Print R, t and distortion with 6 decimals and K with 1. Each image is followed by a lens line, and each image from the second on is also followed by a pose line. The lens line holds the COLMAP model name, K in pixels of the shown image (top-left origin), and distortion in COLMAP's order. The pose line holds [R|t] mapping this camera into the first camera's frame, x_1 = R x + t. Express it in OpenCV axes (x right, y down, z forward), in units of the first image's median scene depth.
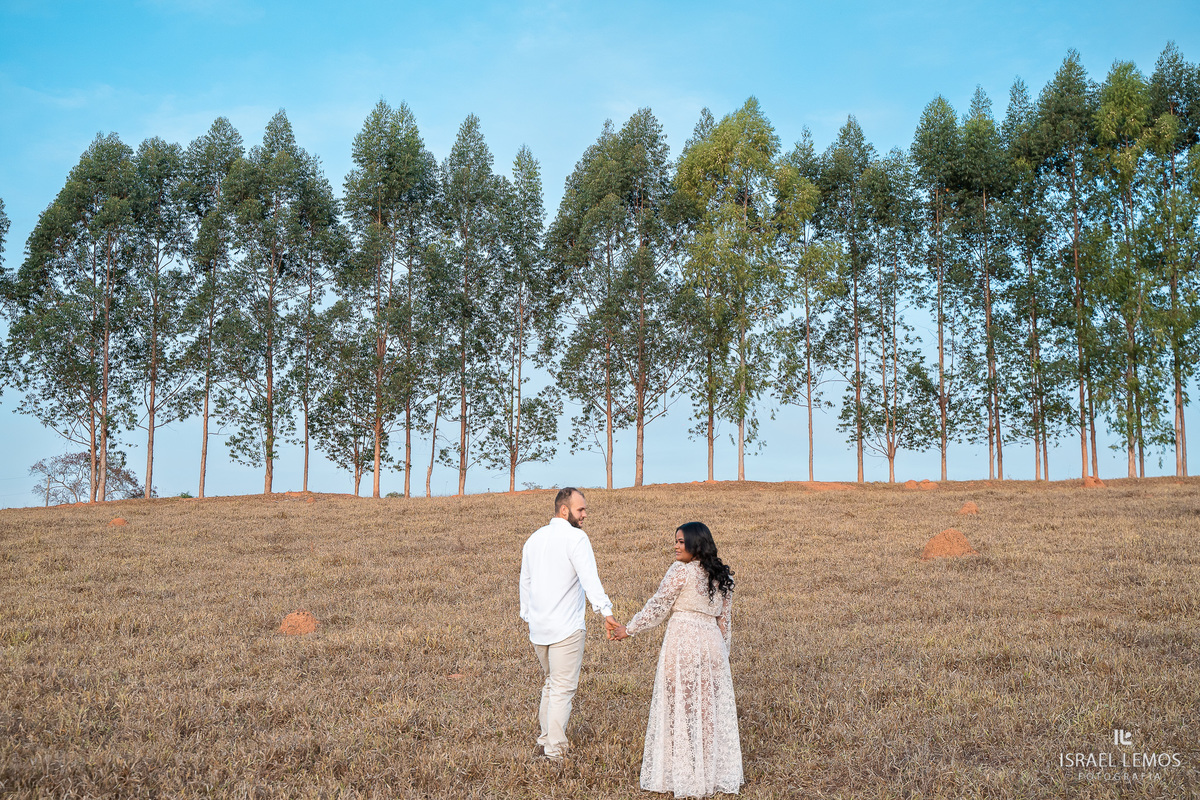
lens RADIAL K [[1653.9, 0, 600.1], [0, 1653.9, 396.6], [0, 0, 1]] dist [0.043746, 0.000000]
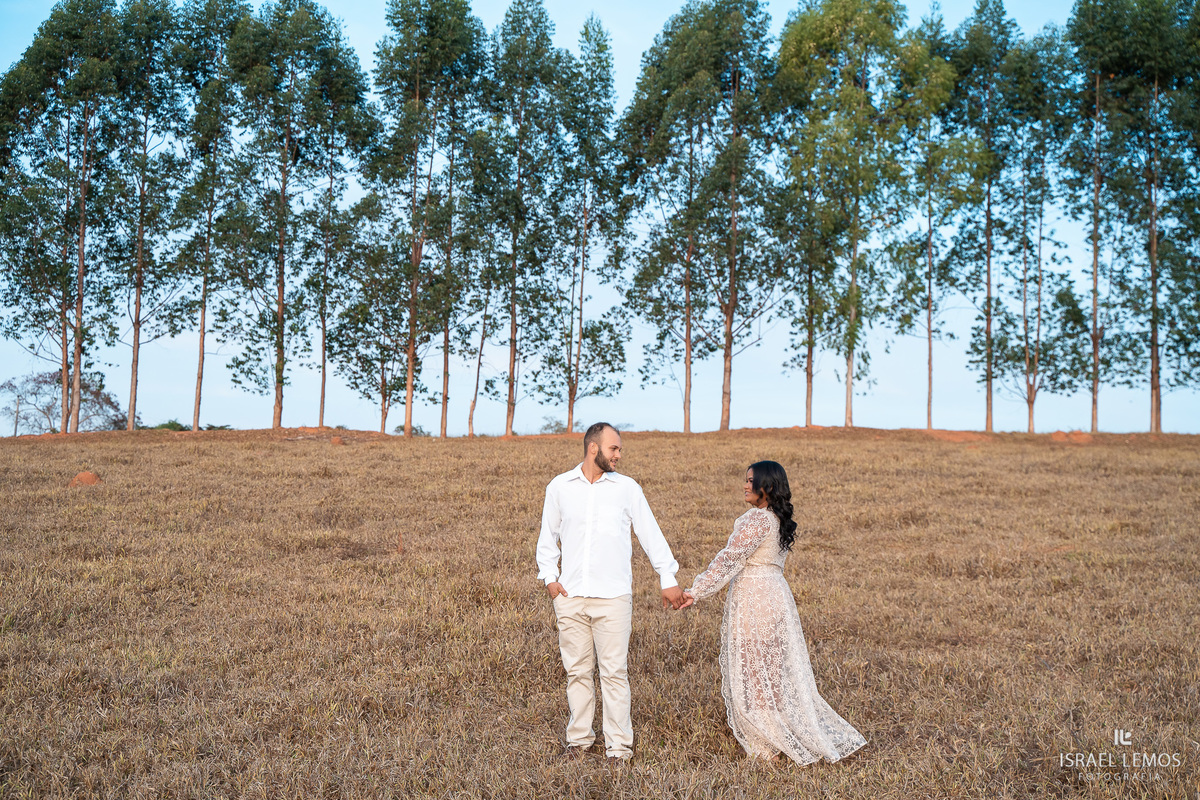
lens RADIAL K [[1746.6, 0, 600.6], [0, 1746.6, 403.7], [0, 0, 1]] dist [0.085263, 0.000000]
pose [[0.999688, 0.024478, -0.005035, -0.033505], [-0.024222, 0.998657, 0.045790, 0.002619], [0.006149, -0.045654, 0.998938, 0.123699]]
